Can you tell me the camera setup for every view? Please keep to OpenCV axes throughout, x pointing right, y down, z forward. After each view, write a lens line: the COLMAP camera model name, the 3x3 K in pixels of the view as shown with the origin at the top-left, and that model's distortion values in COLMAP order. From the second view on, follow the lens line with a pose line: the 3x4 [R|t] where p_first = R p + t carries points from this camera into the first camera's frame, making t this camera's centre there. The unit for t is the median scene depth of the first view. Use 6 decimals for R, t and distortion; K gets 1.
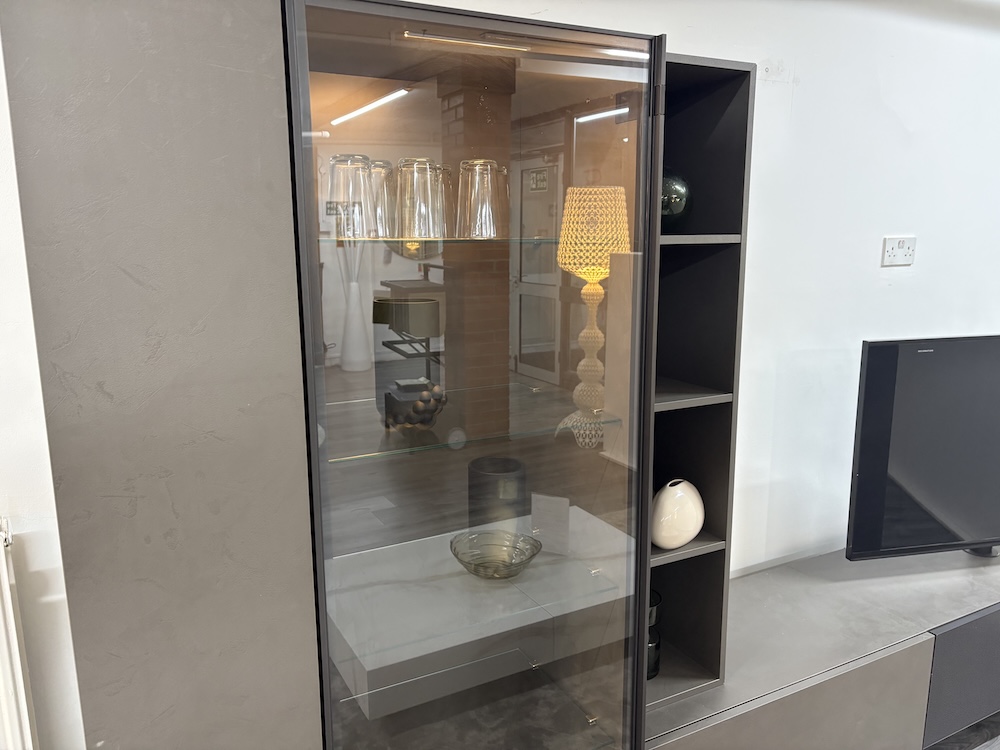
lens RADIAL K [[763.3, 0, 499.9], [0, 763.3, 377.4], [0, 0, 1]] dist [0.058894, -0.069854]
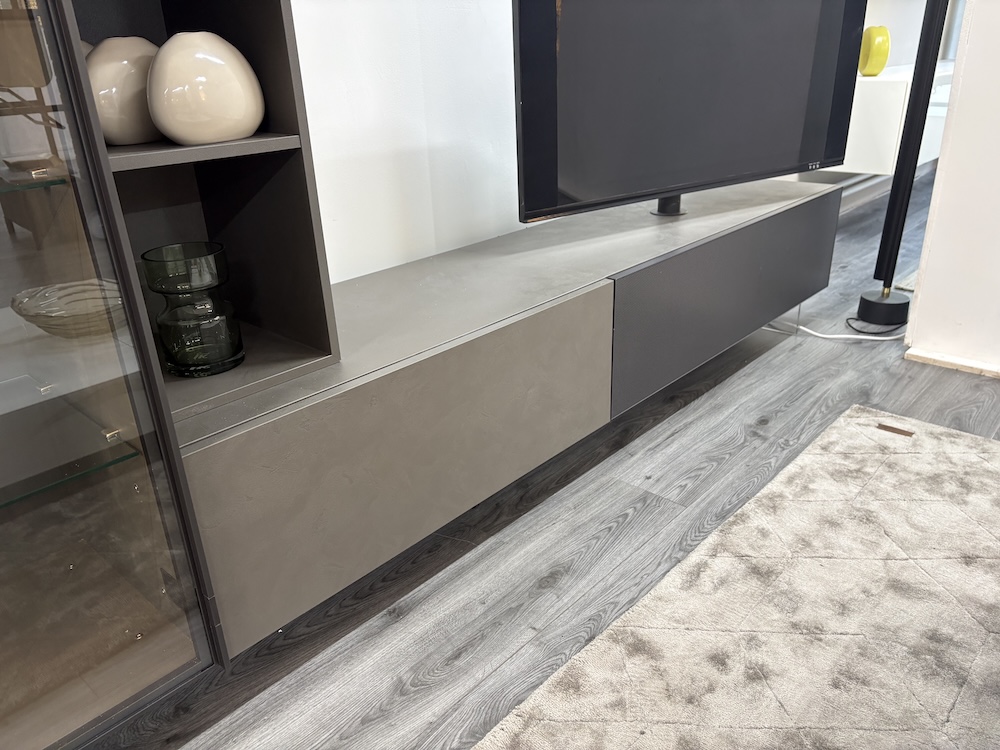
lens RADIAL K [[763.3, 0, 525.0], [0, 763.3, 388.4], [0, 0, 1]] dist [0.058894, -0.069854]
pose [[0.935339, -0.164828, 0.313007, 0.207065], [0.086399, 0.964461, 0.249698, 0.239332], [-0.343040, -0.206509, 0.916339, 0.273681]]
